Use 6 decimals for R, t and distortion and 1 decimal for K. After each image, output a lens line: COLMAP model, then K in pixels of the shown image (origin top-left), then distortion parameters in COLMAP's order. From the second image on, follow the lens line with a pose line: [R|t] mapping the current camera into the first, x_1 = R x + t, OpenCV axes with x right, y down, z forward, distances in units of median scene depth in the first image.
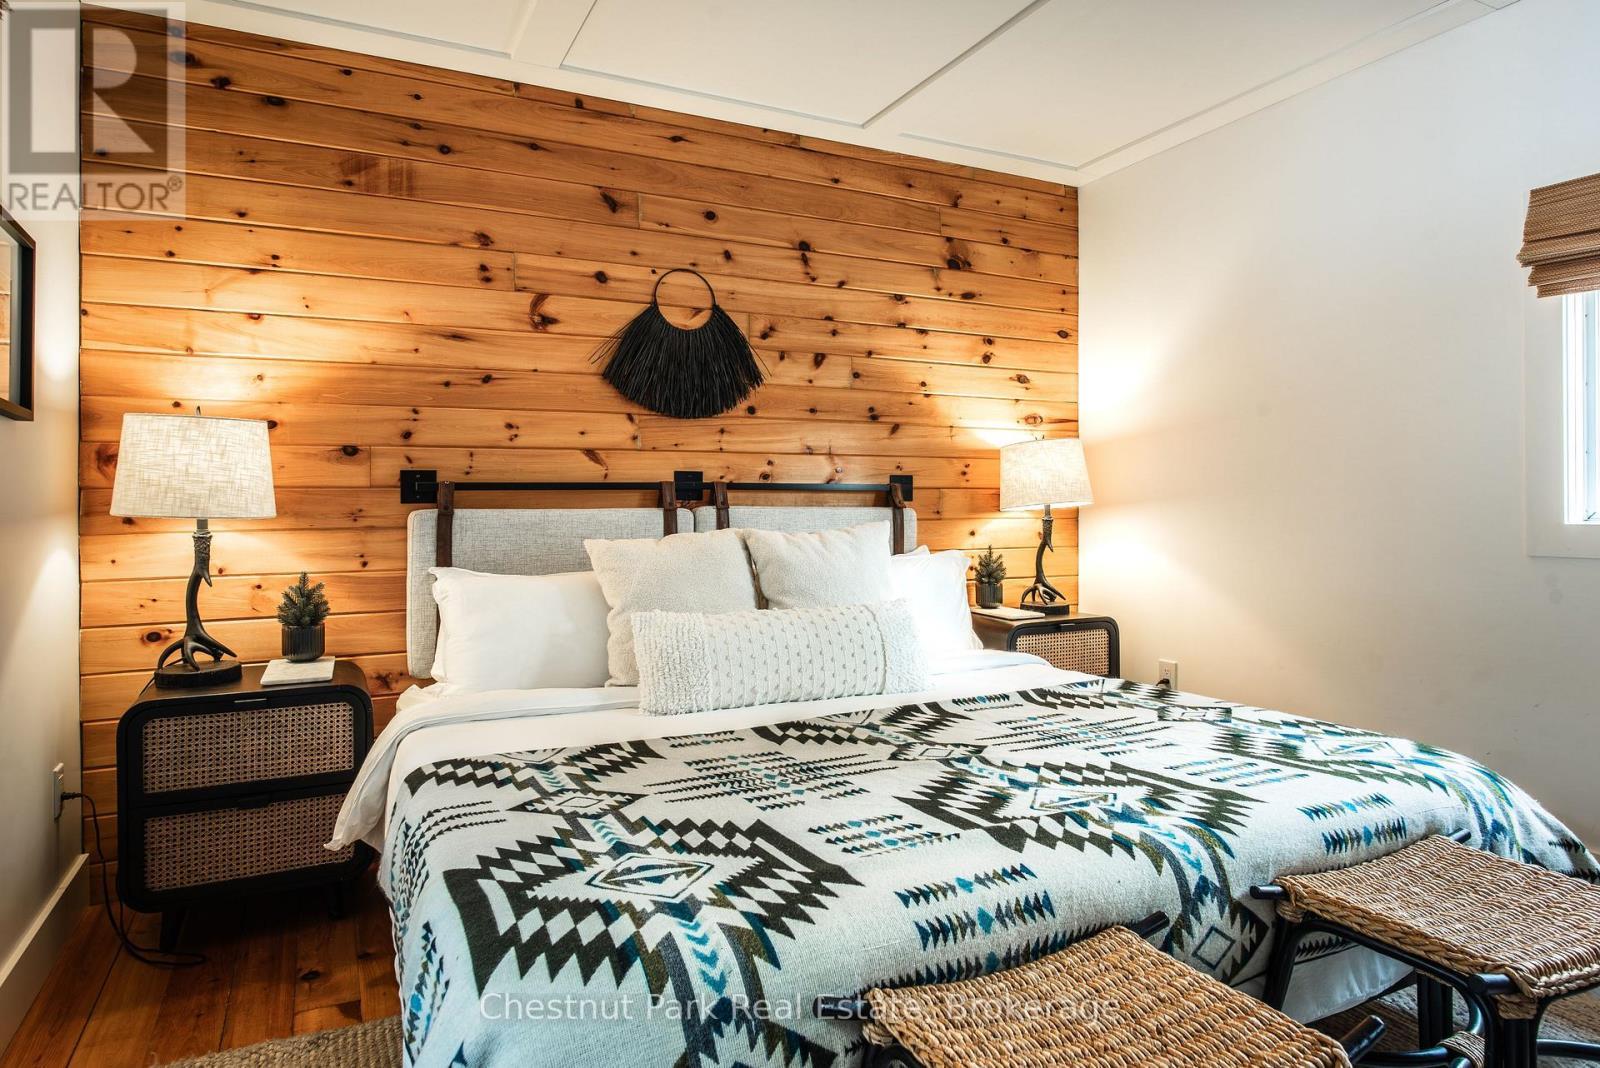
lens RADIAL K [[931.3, 0, 803.4], [0, 931.3, 507.8], [0, 0, 1]] dist [-0.003181, -0.001410]
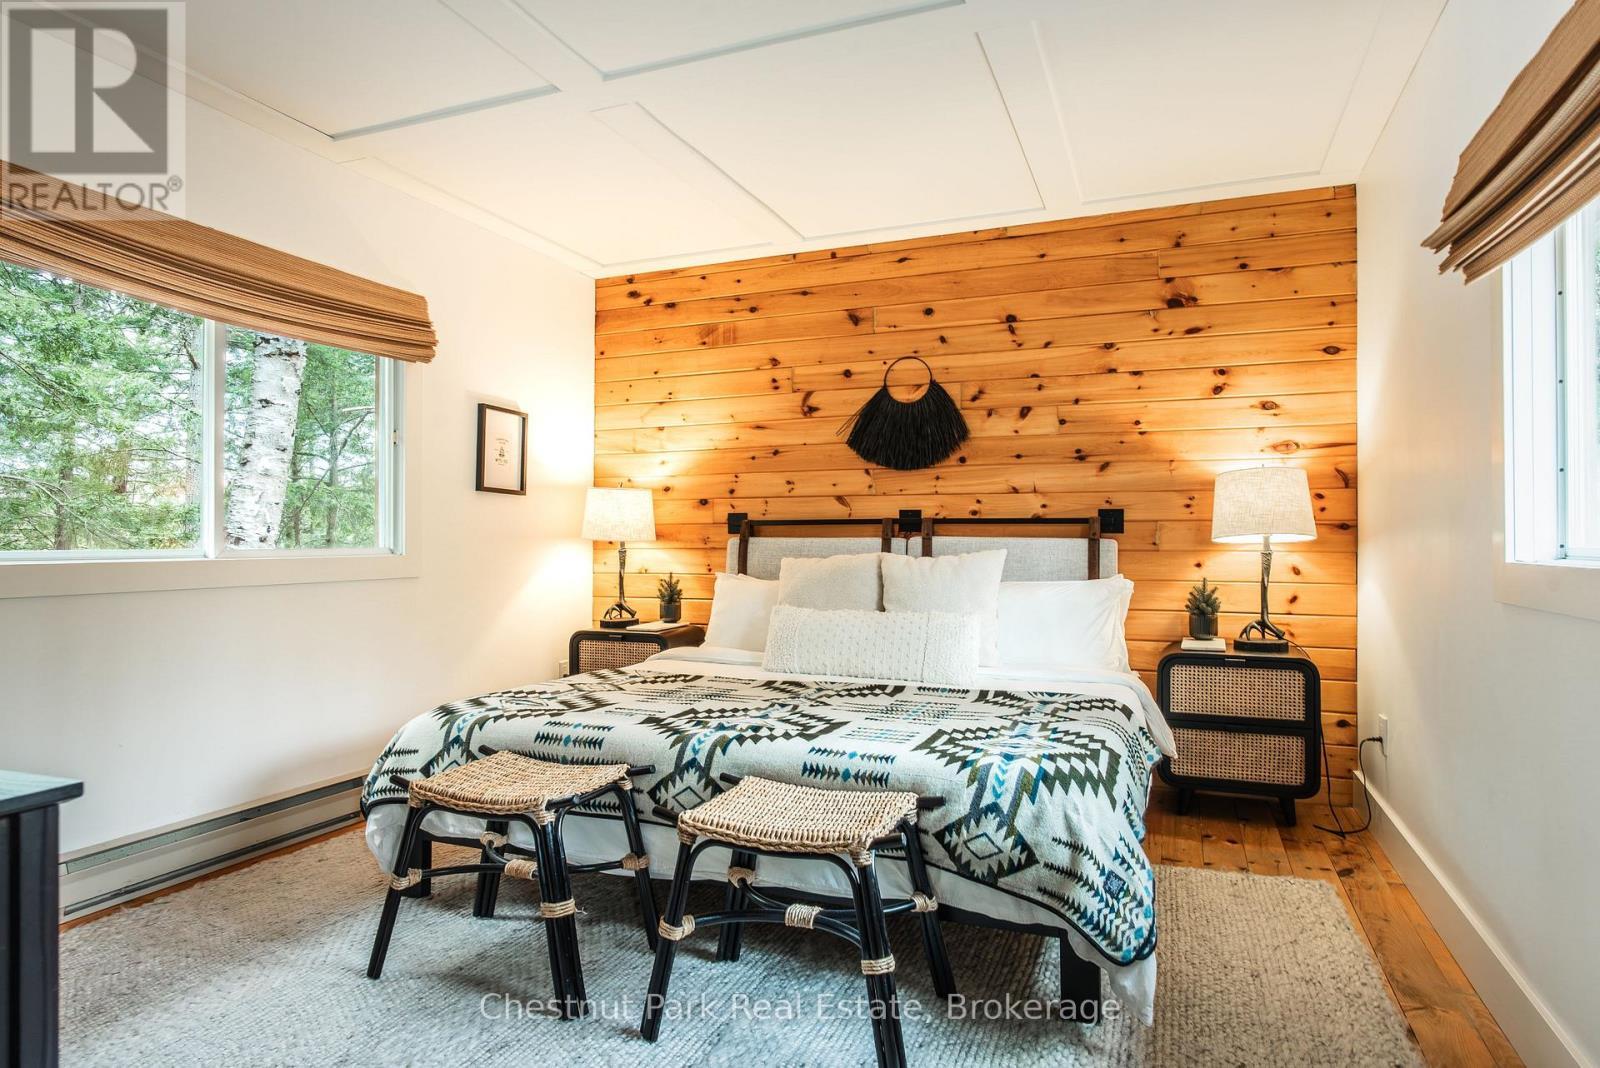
lens RADIAL K [[931.3, 0, 802.8], [0, 931.3, 530.0], [0, 0, 1]] dist [-0.003181, -0.001410]
pose [[0.666025, -0.000192, -0.745929, 0.786948], [-0.007298, 0.999950, -0.006773, -0.000920], [0.745893, 0.009955, 0.665991, 0.012868]]
